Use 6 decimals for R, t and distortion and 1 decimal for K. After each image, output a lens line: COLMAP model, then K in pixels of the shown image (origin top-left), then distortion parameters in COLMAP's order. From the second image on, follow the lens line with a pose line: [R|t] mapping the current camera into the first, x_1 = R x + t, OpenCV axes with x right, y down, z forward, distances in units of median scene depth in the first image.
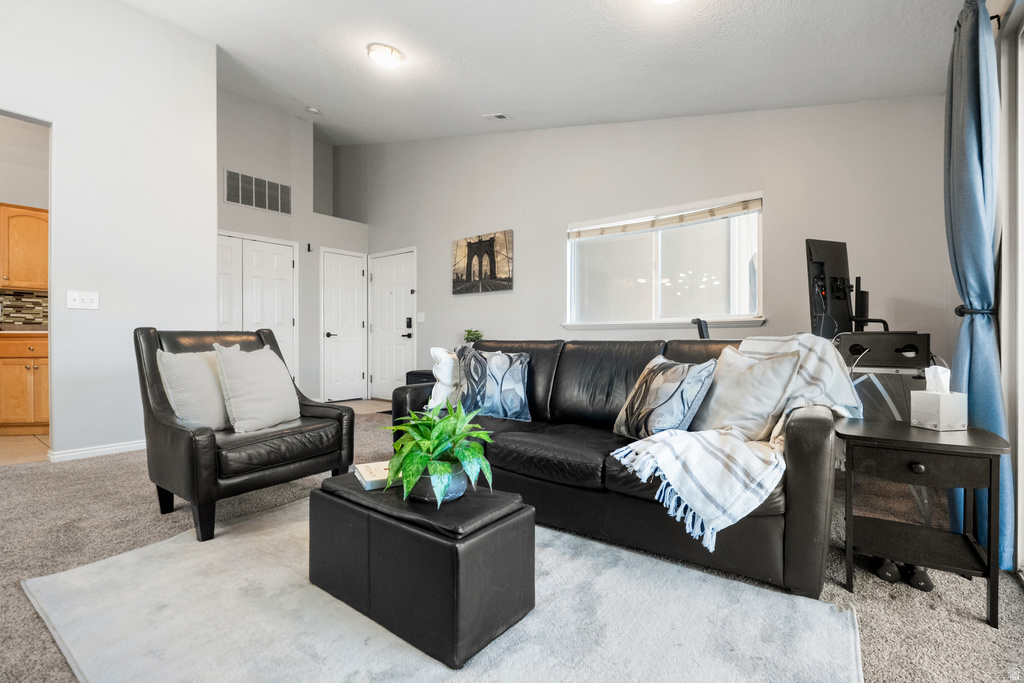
lens RADIAL K [[462.0, 0, 513.1], [0, 462.0, 339.5], [0, 0, 1]] dist [-0.012995, 0.002964]
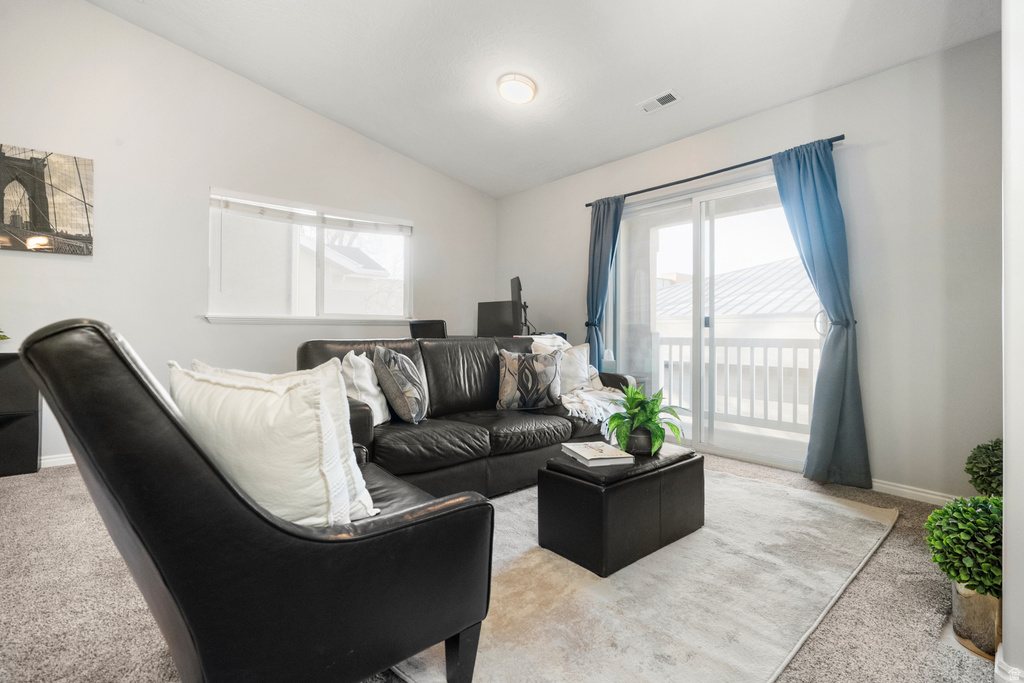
lens RADIAL K [[462.0, 0, 509.1], [0, 462.0, 334.1], [0, 0, 1]] dist [-0.012995, 0.002964]
pose [[0.231113, 0.000346, 0.972927, -0.473101], [-0.007429, 0.999971, 0.001409, -0.007622], [-0.972899, -0.007553, 0.231109, 0.305085]]
